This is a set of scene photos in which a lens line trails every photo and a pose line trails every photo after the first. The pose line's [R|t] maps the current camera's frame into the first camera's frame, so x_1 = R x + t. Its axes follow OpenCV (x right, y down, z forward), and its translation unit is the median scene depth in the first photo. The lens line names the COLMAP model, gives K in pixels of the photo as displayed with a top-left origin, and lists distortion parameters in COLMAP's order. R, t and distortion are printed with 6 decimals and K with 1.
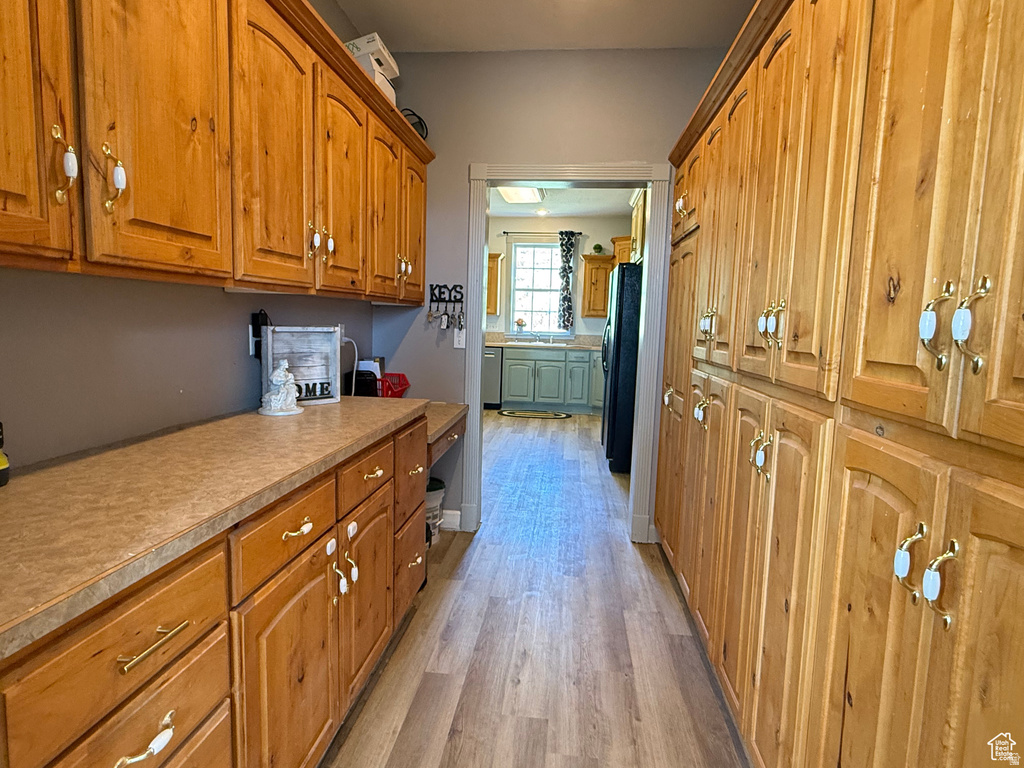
lens RADIAL K [[564.8, 0, 509.6], [0, 564.8, 380.2], [0, 0, 1]] dist [-0.000501, -0.000079]
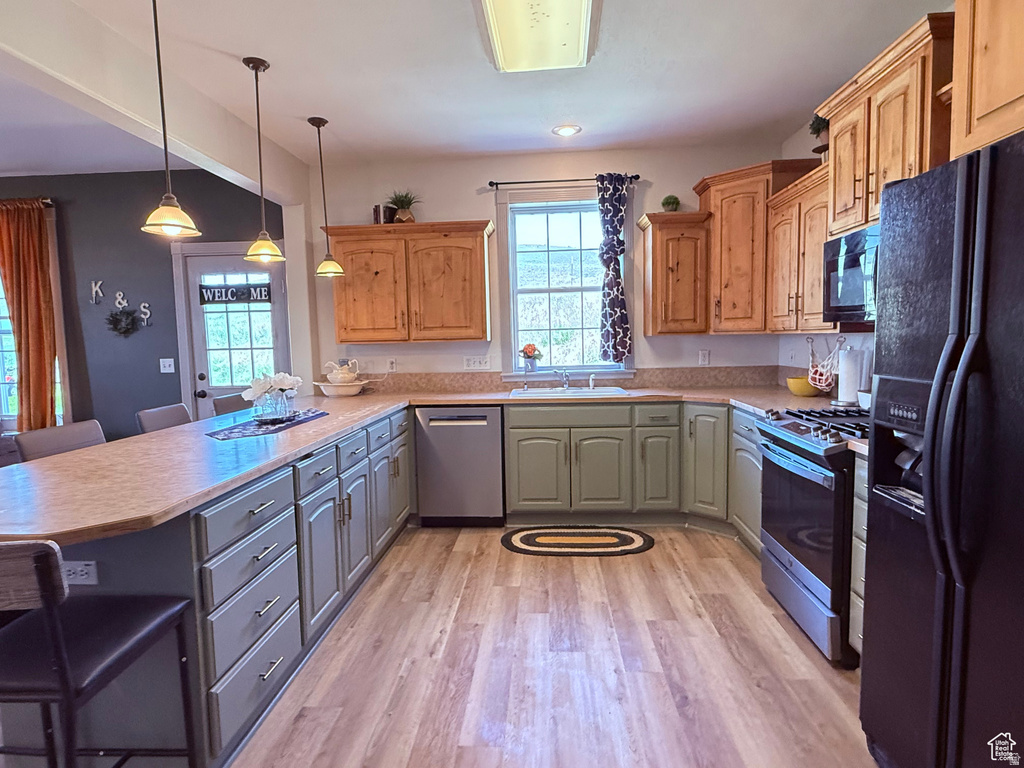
lens RADIAL K [[564.8, 0, 513.5], [0, 564.8, 384.6], [0, 0, 1]] dist [-0.000501, -0.000079]
pose [[0.997550, -0.058062, 0.039014, -0.020357], [0.058970, 0.998005, -0.022532, -0.061823], [-0.037628, 0.024777, 0.998985, 0.479107]]
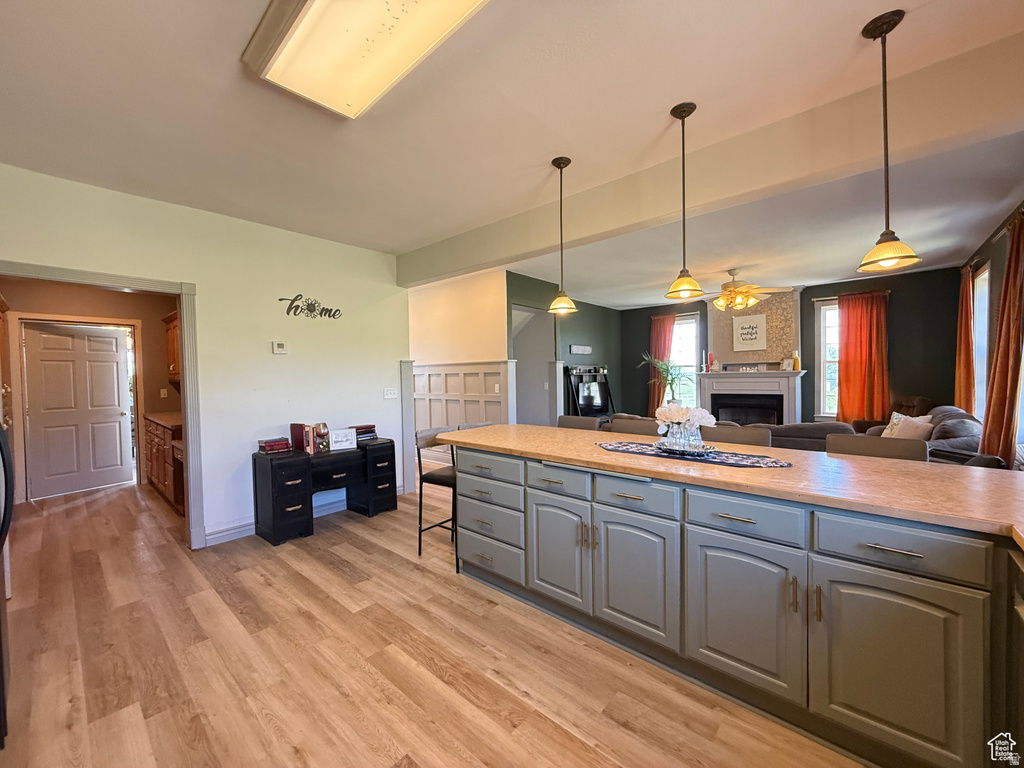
lens RADIAL K [[408.5, 0, 511.3], [0, 408.5, 384.9], [0, 0, 1]] dist [-0.001668, -0.000076]
pose [[-0.583657, -0.003878, -0.811991, 0.120882], [-0.089203, 0.994242, 0.059371, -0.104465], [0.807086, 0.107084, -0.580643, 0.898546]]
